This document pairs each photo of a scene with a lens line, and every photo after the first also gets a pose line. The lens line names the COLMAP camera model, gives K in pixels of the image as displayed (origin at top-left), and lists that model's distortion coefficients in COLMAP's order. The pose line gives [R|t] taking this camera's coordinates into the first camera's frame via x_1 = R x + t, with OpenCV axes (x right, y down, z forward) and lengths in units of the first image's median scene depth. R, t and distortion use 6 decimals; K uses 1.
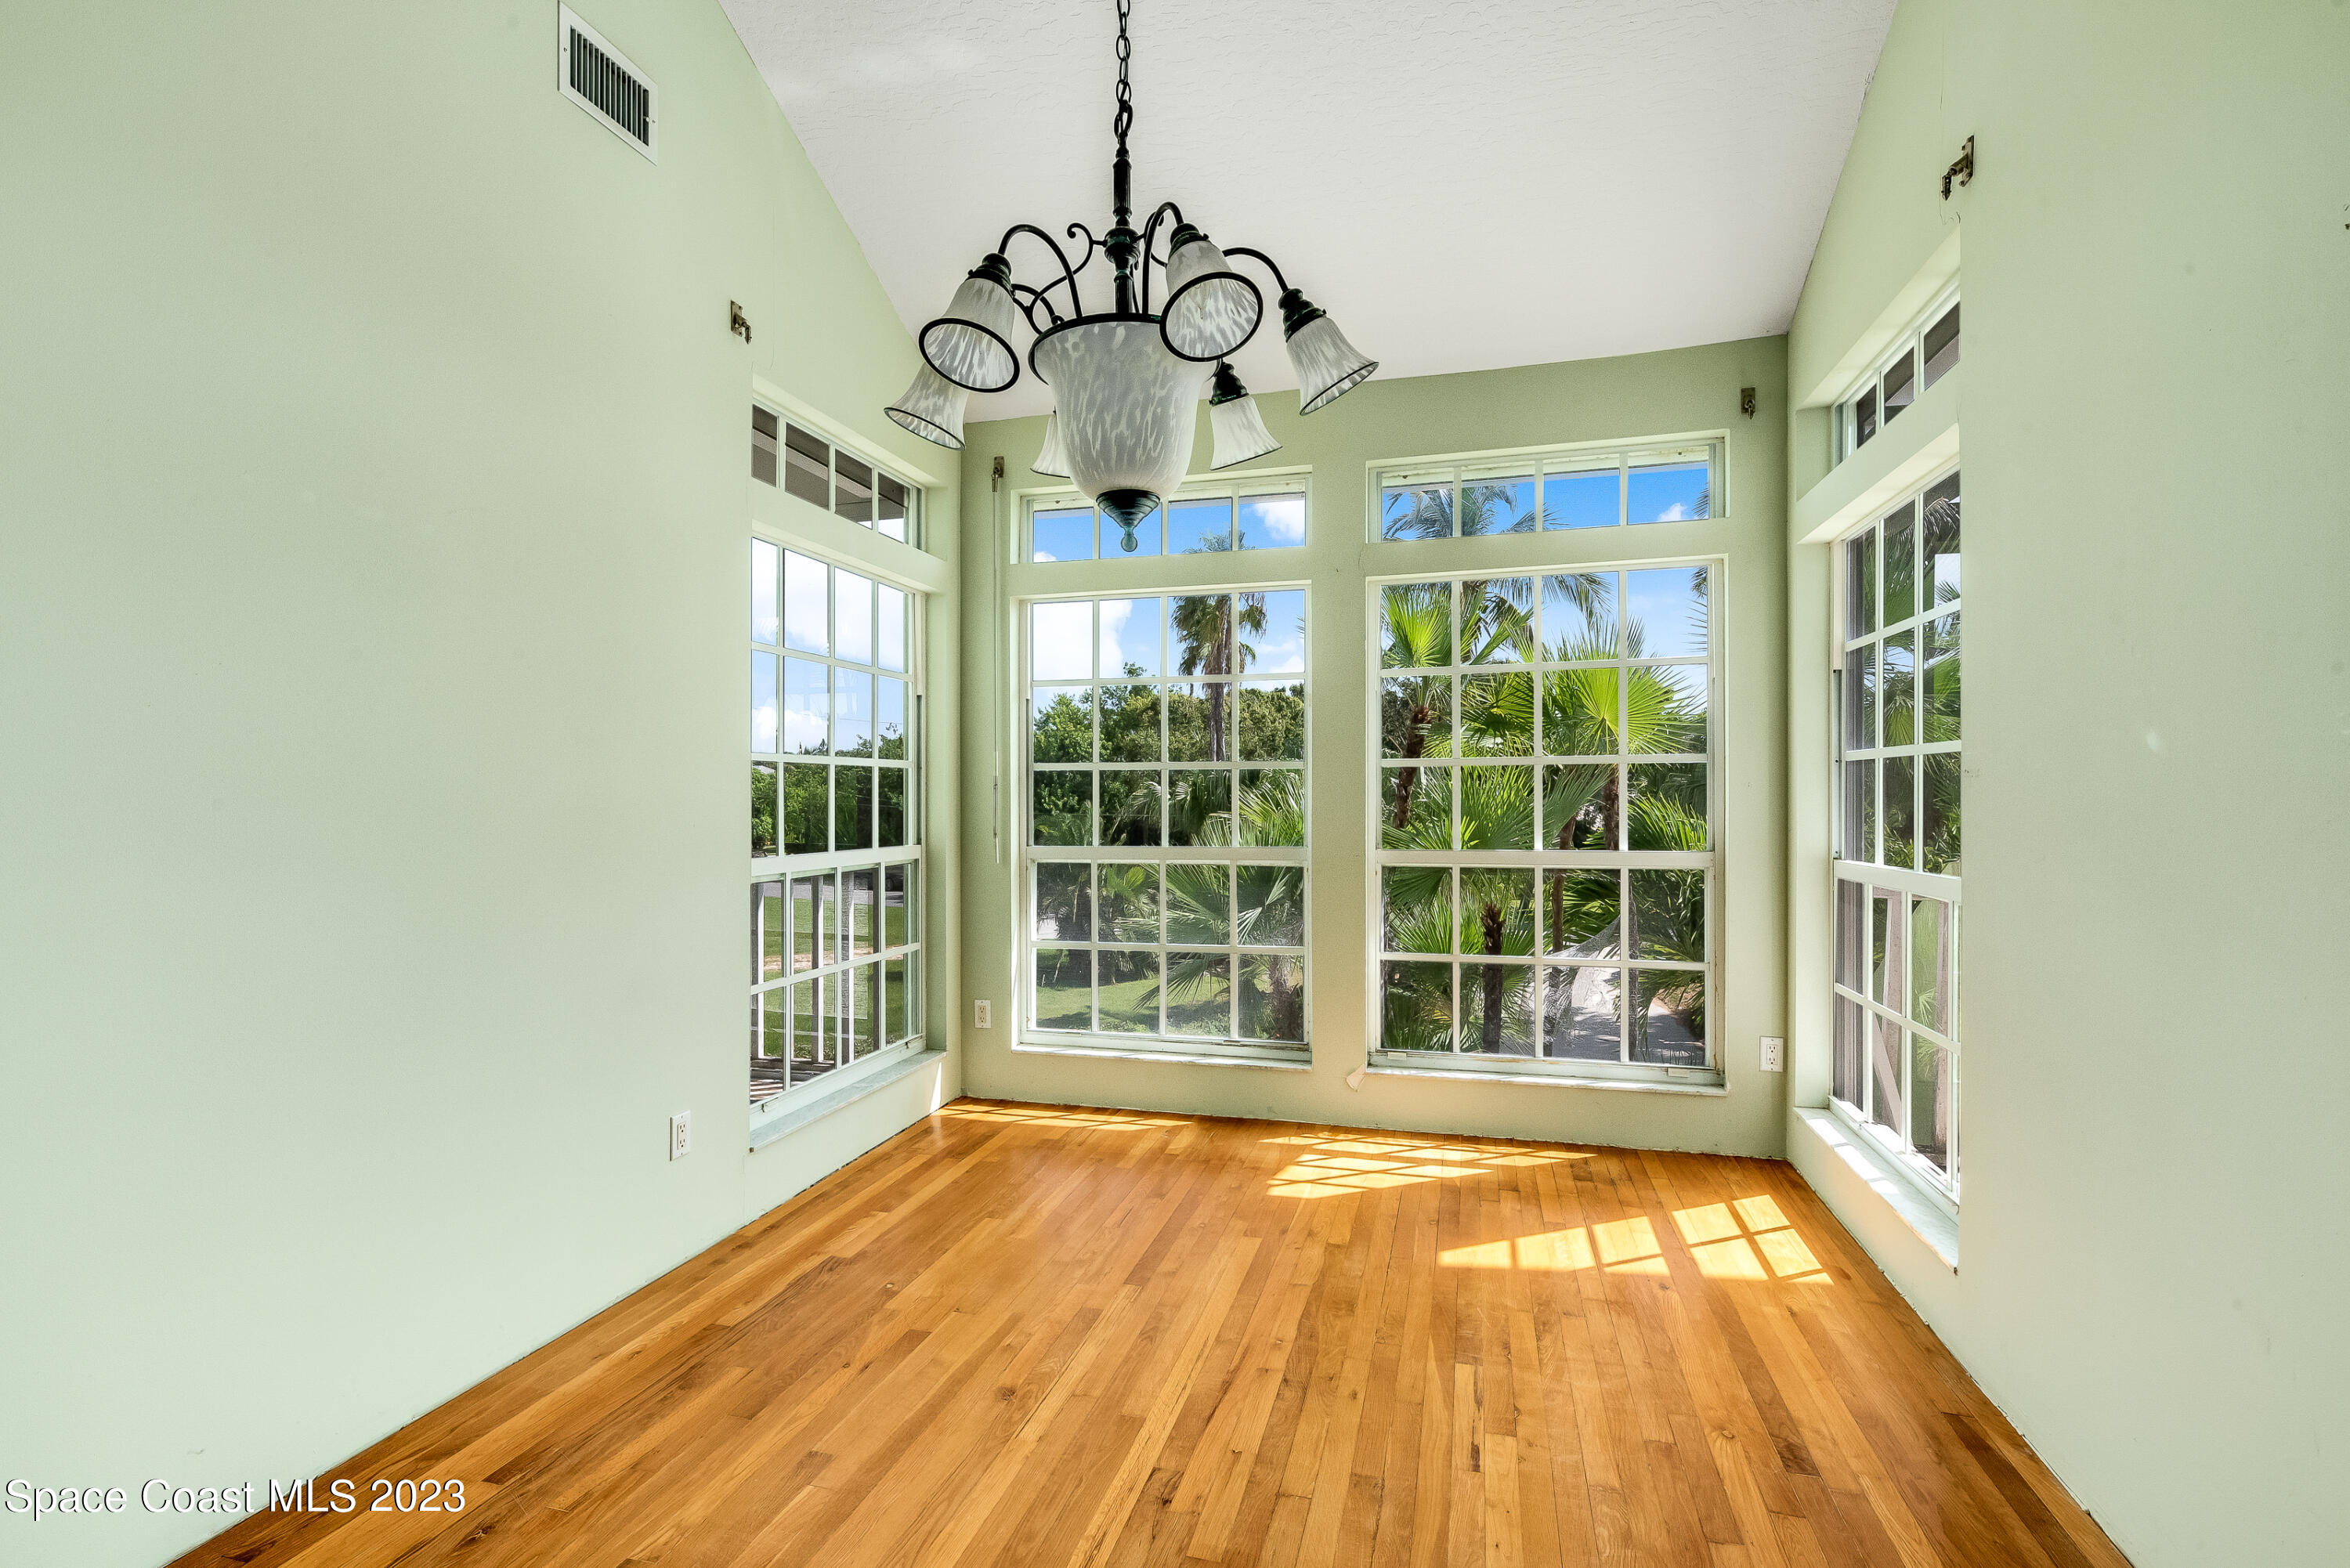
lens RADIAL K [[1104.3, 0, 1166.6], [0, 1104.3, 797.9], [0, 0, 1]] dist [0.004971, -0.000157]
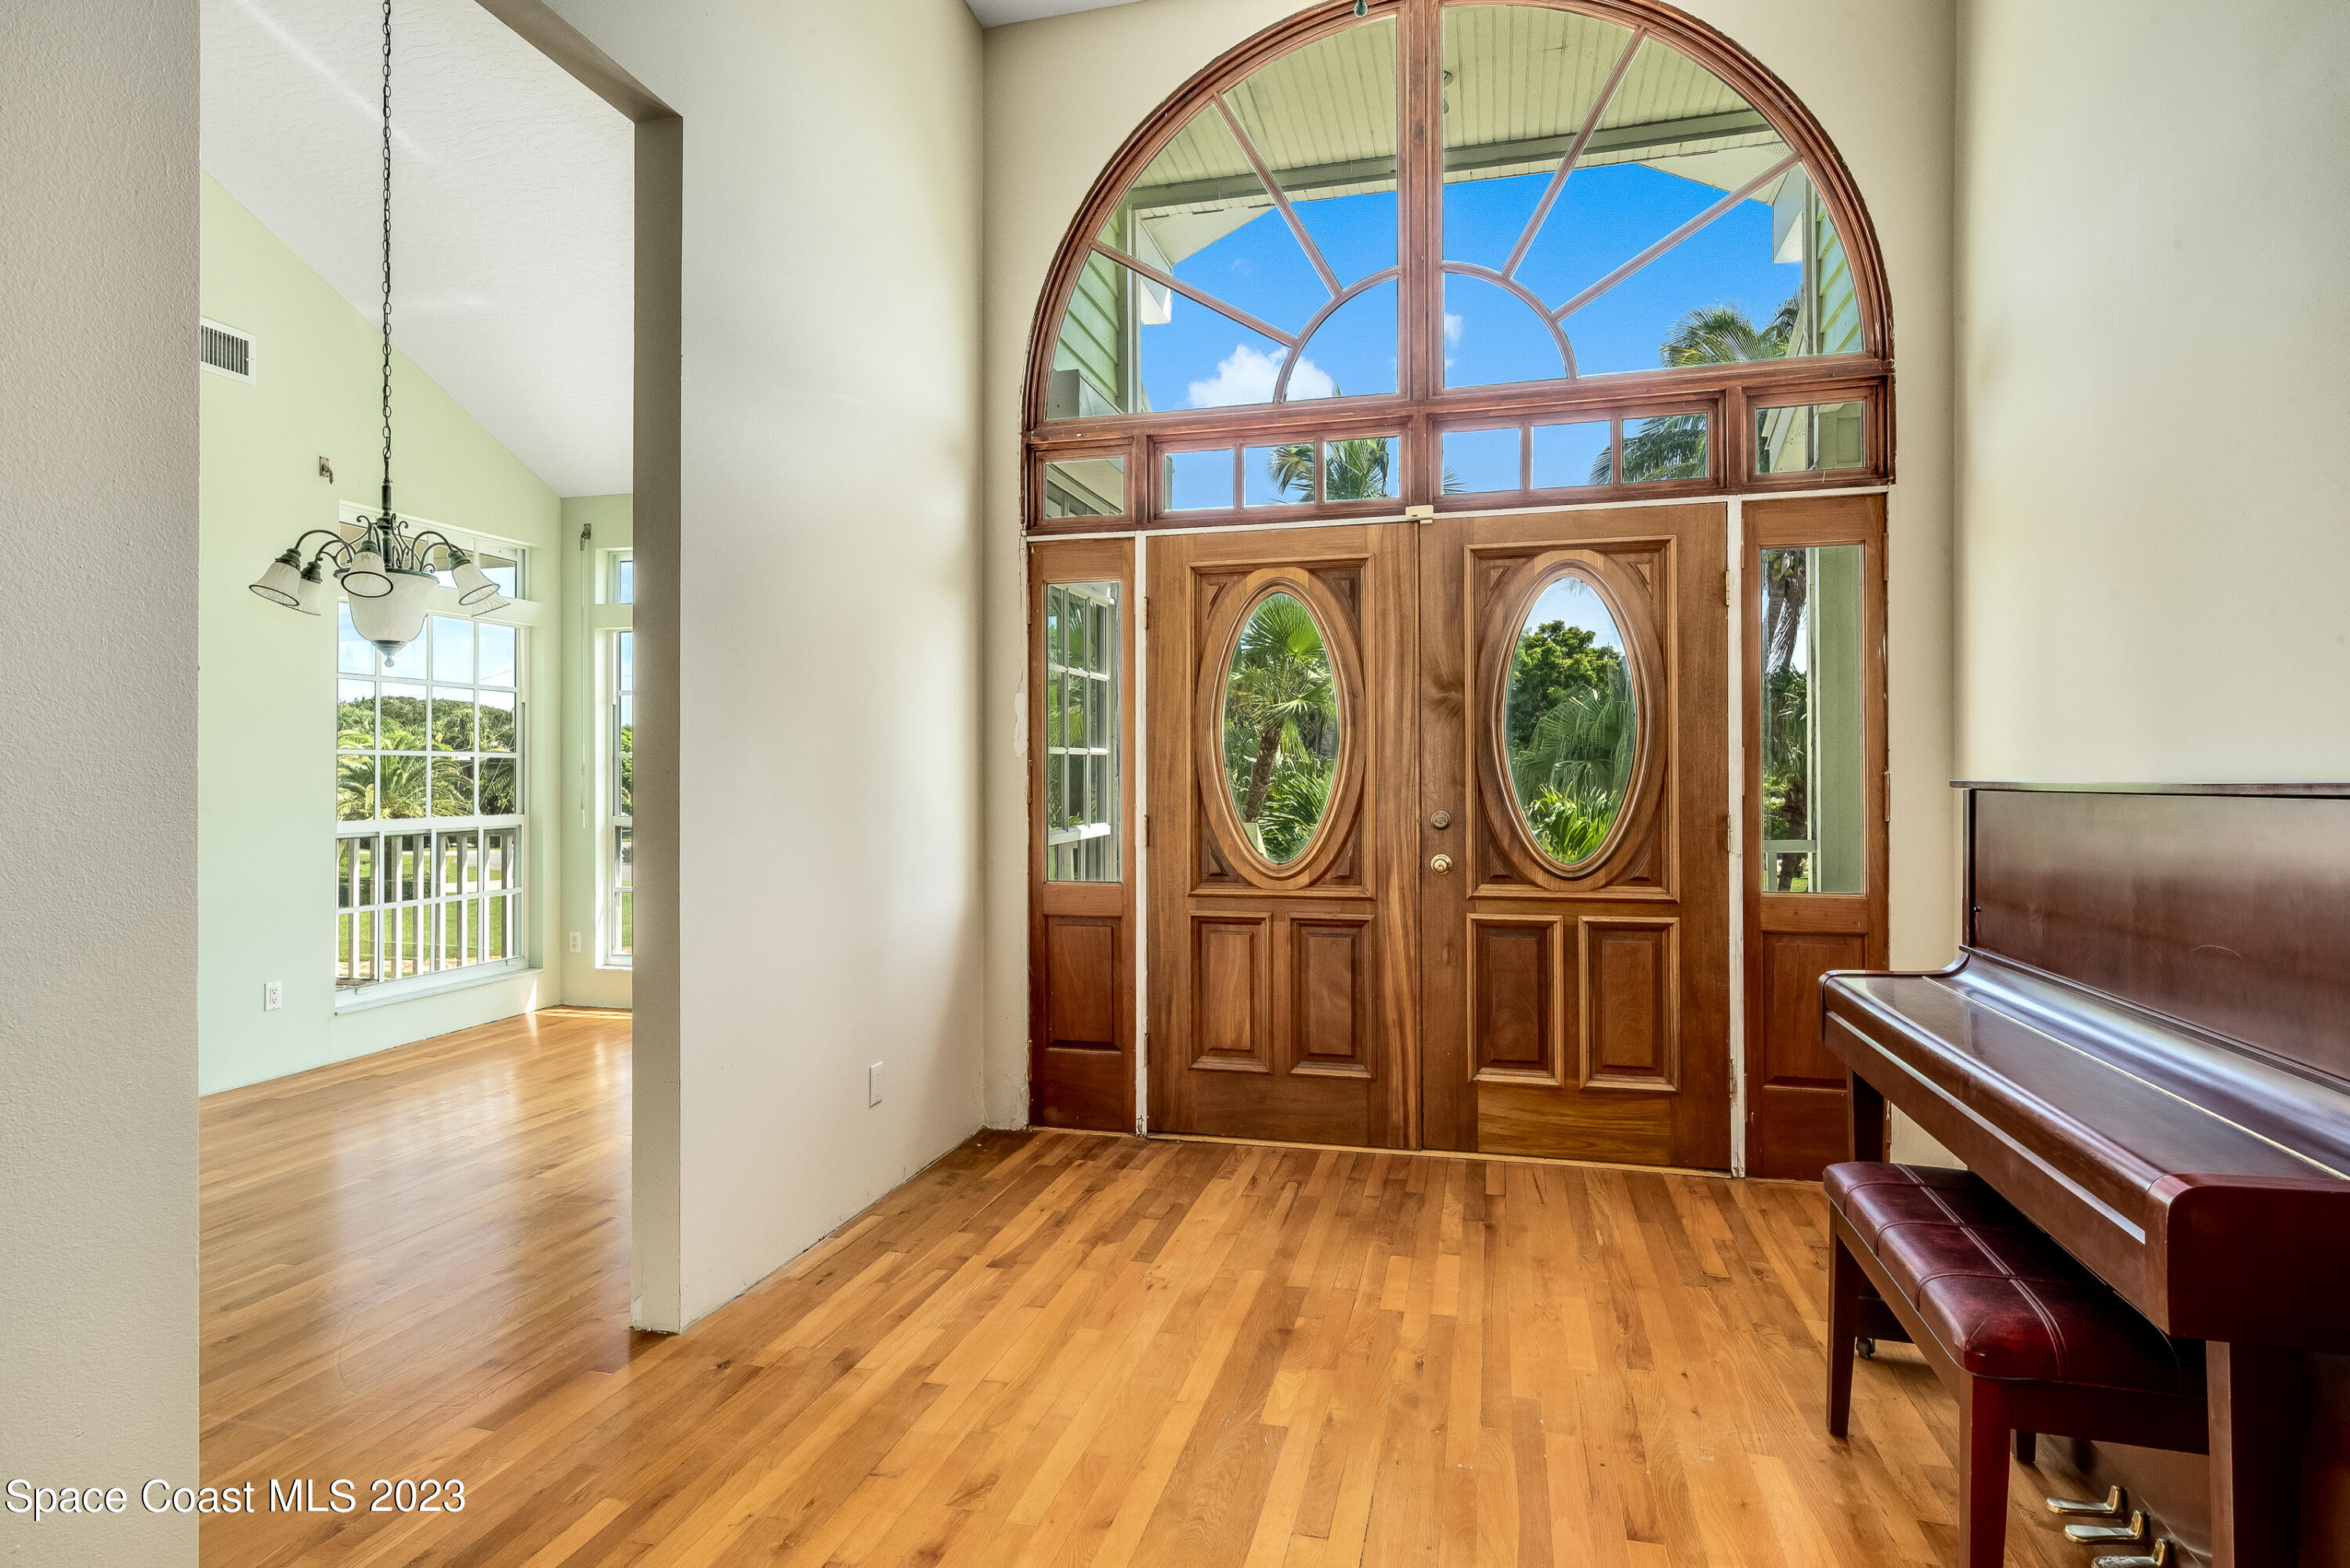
lens RADIAL K [[1261.1, 0, 1179.9], [0, 1261.1, 771.5], [0, 0, 1]] dist [-0.003922, -0.000406]
pose [[0.999585, -0.001233, 0.028774, 0.758177], [0.001340, 0.999992, -0.003677, -0.005312], [-0.028770, 0.003714, 0.999579, -0.786882]]
